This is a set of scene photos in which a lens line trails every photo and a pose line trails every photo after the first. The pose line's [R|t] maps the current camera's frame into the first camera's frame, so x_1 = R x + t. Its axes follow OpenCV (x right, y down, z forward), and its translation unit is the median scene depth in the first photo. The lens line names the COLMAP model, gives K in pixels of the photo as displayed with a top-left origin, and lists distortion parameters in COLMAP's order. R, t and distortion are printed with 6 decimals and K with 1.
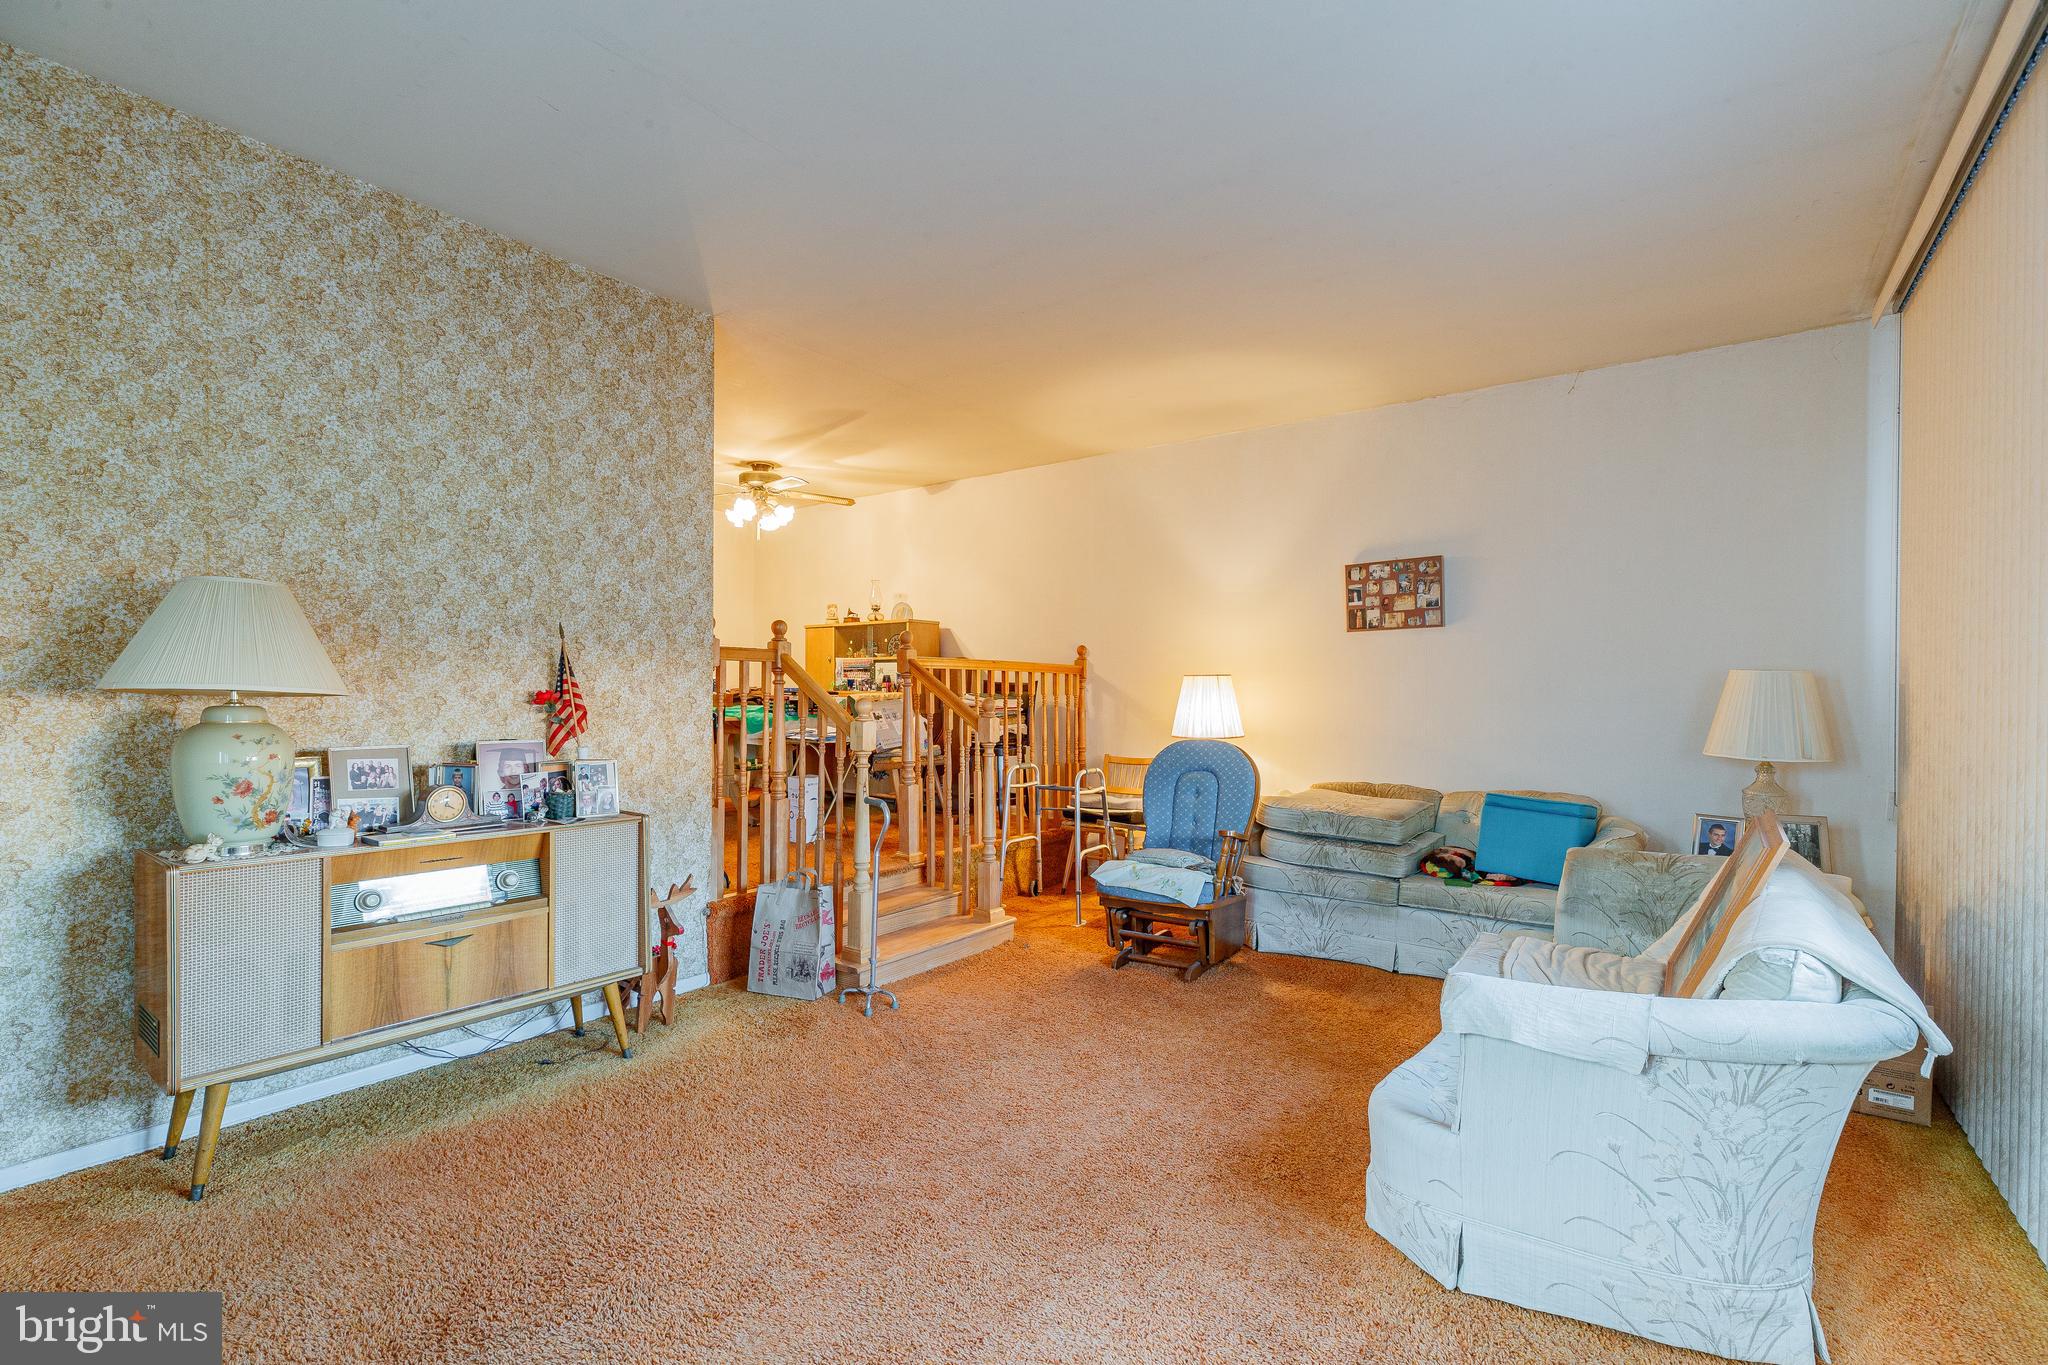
lens RADIAL K [[933.8, 0, 1020.0], [0, 933.8, 691.8], [0, 0, 1]] dist [0.001482, 0.000058]
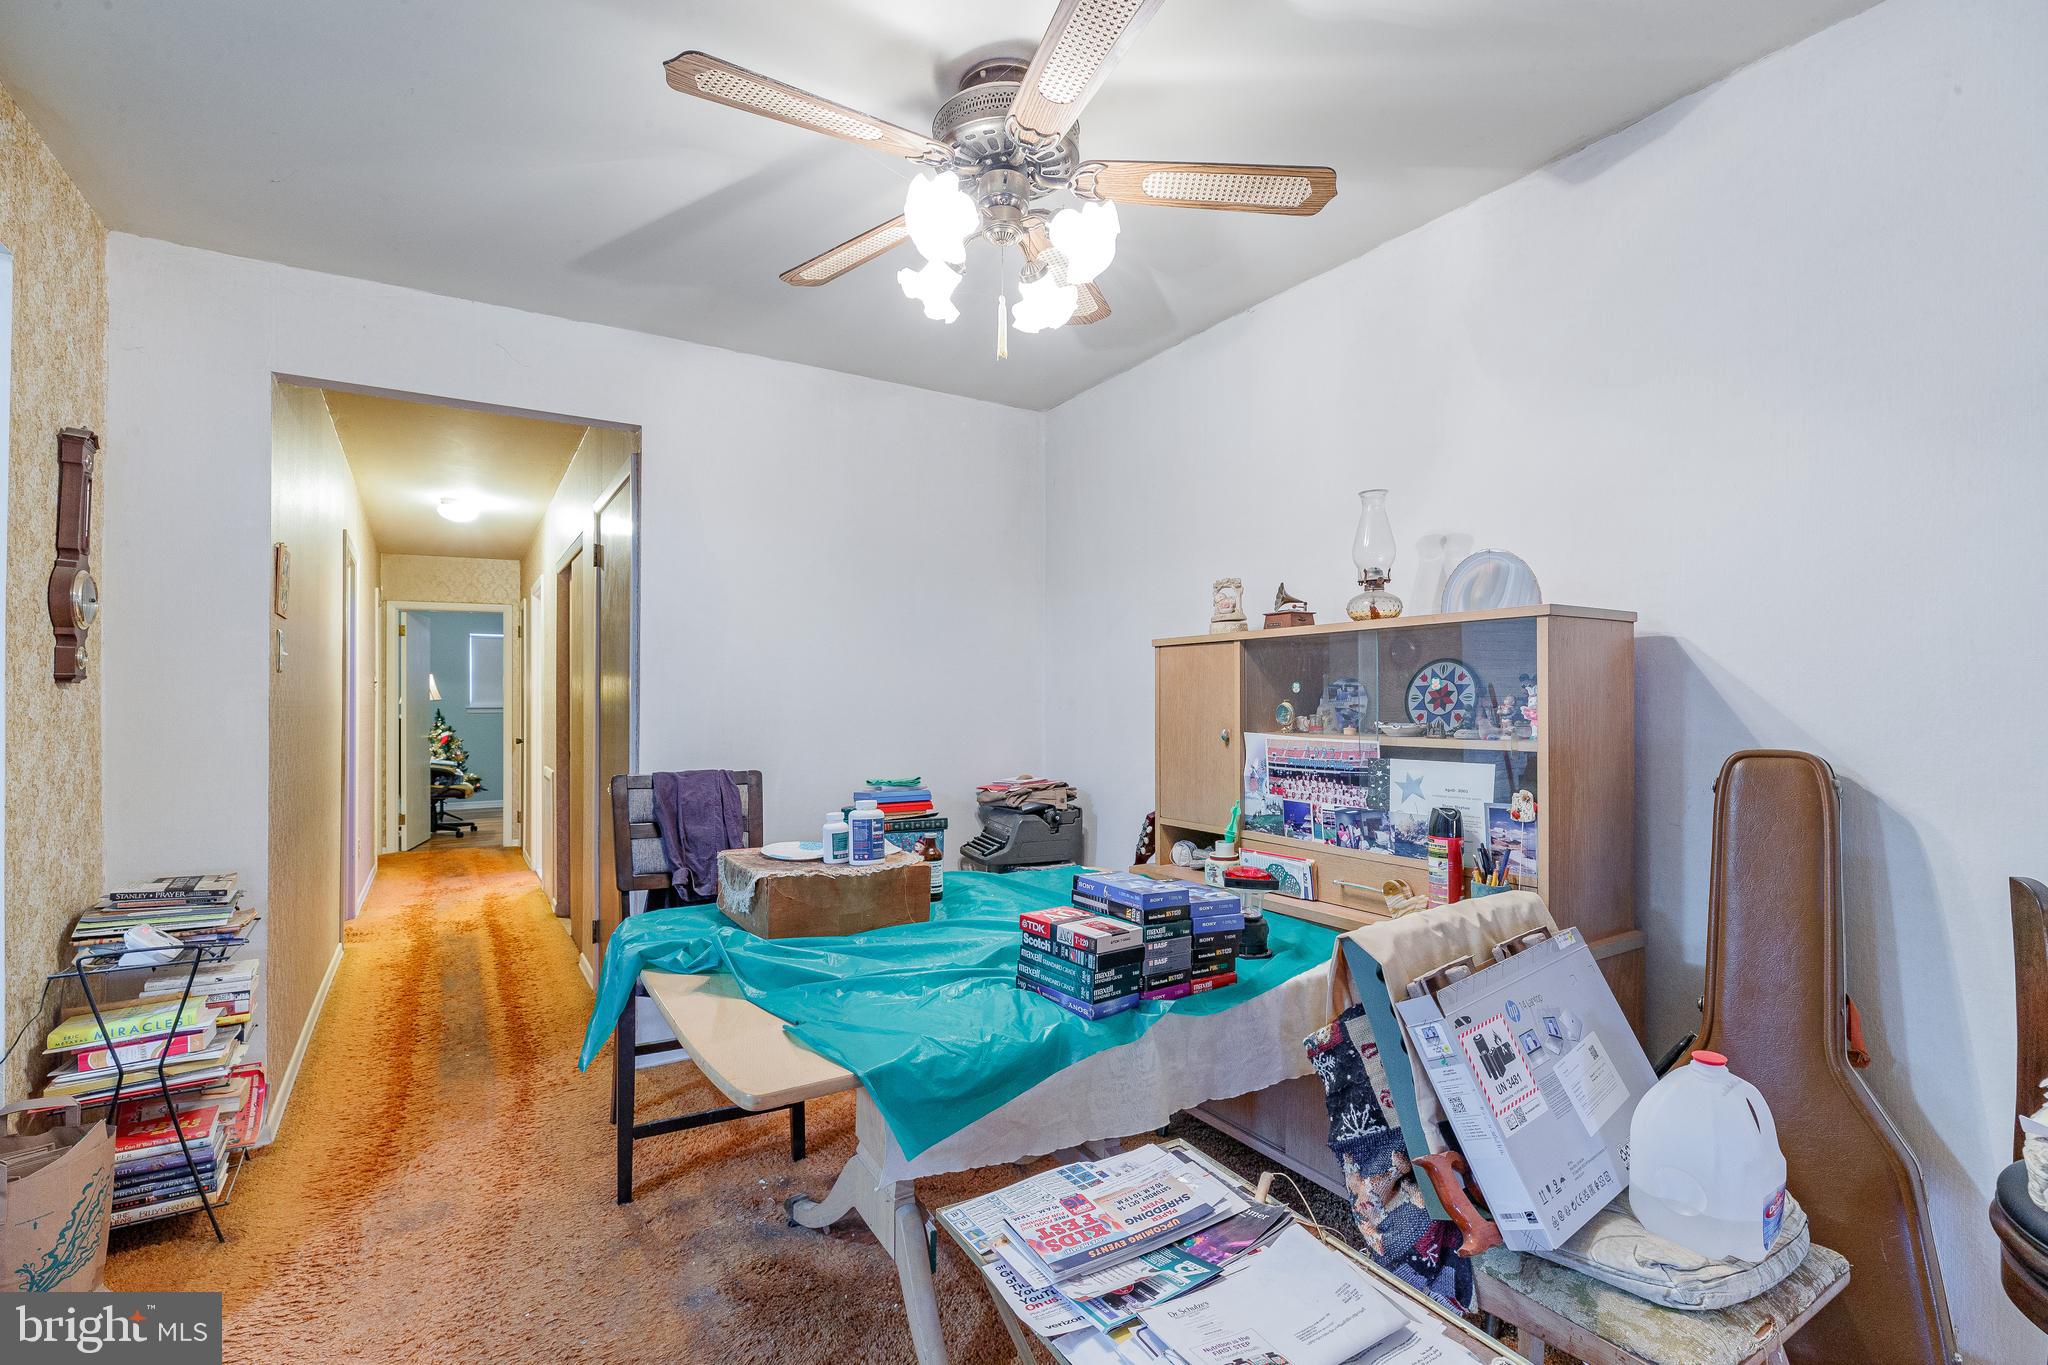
lens RADIAL K [[933.8, 0, 1018.8], [0, 933.8, 691.4], [0, 0, 1]] dist [0.001482, 0.000058]
pose [[0.937260, -0.000169, -0.348630, -0.158385], [-0.005985, 0.999845, -0.016574, -0.045763], [0.348579, 0.017621, 0.937114, 0.664646]]
